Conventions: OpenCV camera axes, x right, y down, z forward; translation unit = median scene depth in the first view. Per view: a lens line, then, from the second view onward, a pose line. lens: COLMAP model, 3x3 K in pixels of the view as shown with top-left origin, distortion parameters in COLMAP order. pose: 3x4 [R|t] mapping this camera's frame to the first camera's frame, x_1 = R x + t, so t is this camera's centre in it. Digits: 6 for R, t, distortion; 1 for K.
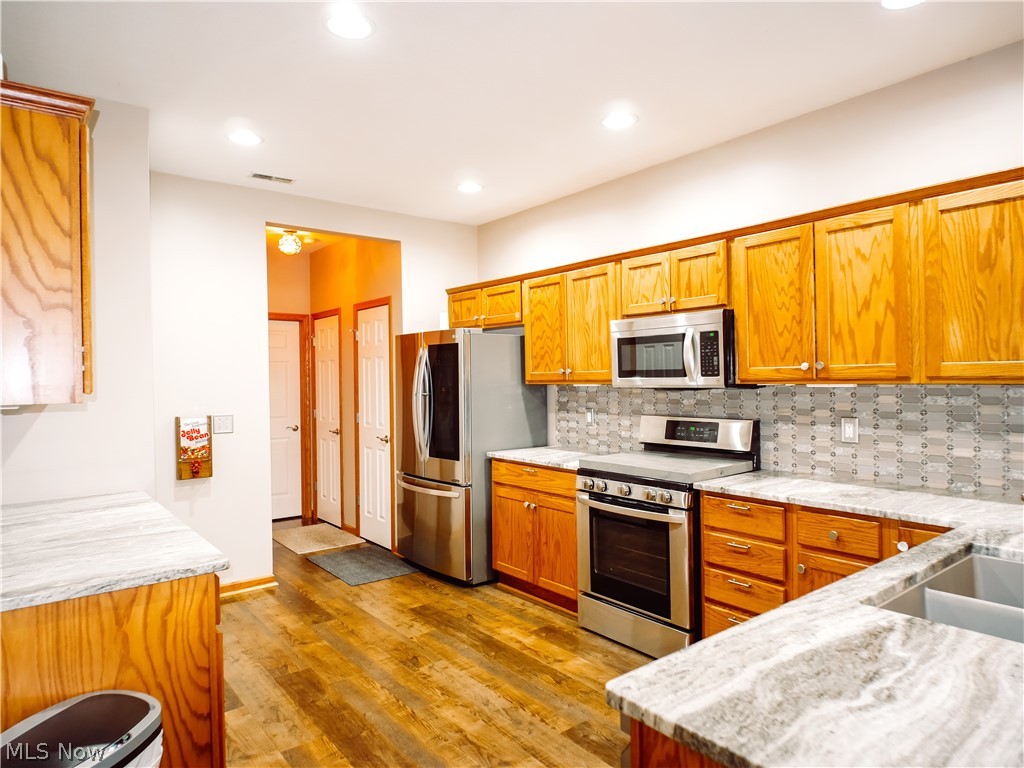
lens RADIAL K [[643.5, 0, 508.3], [0, 643.5, 378.4], [0, 0, 1]] dist [-0.004595, -0.000154]
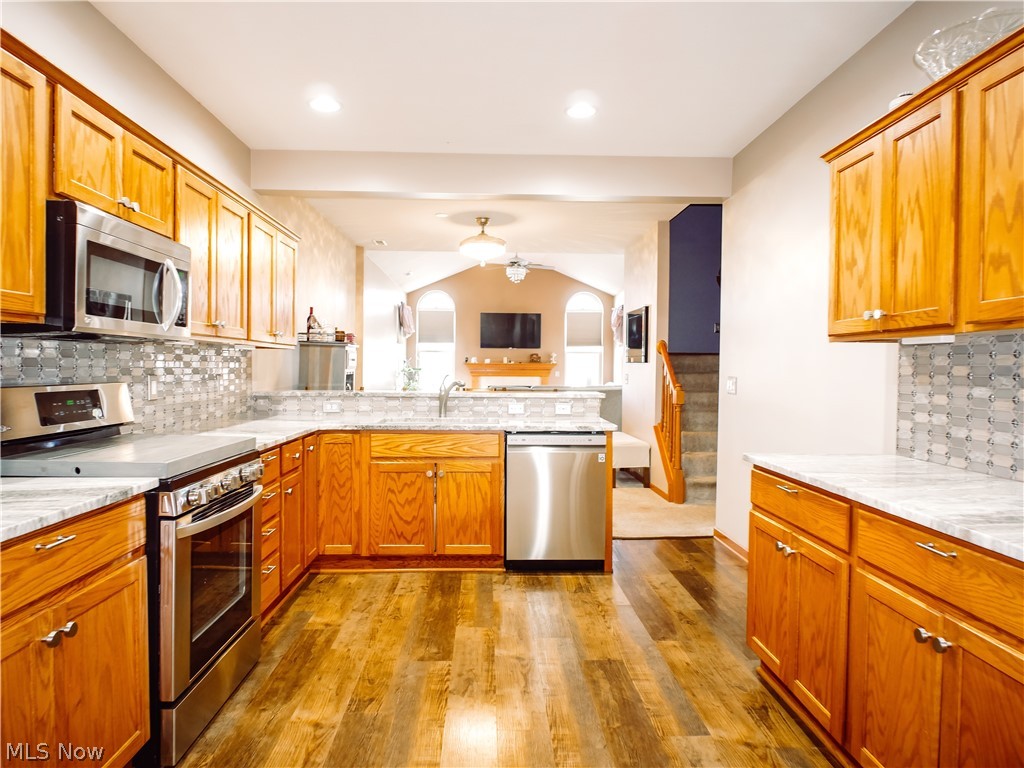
lens RADIAL K [[643.5, 0, 508.1], [0, 643.5, 379.7], [0, 0, 1]] dist [-0.004595, -0.000154]
pose [[-0.808736, -0.004291, 0.588156, -0.580269], [0.004984, 0.999887, 0.014148, 0.064401], [-0.588150, 0.014374, -0.808624, 1.678445]]
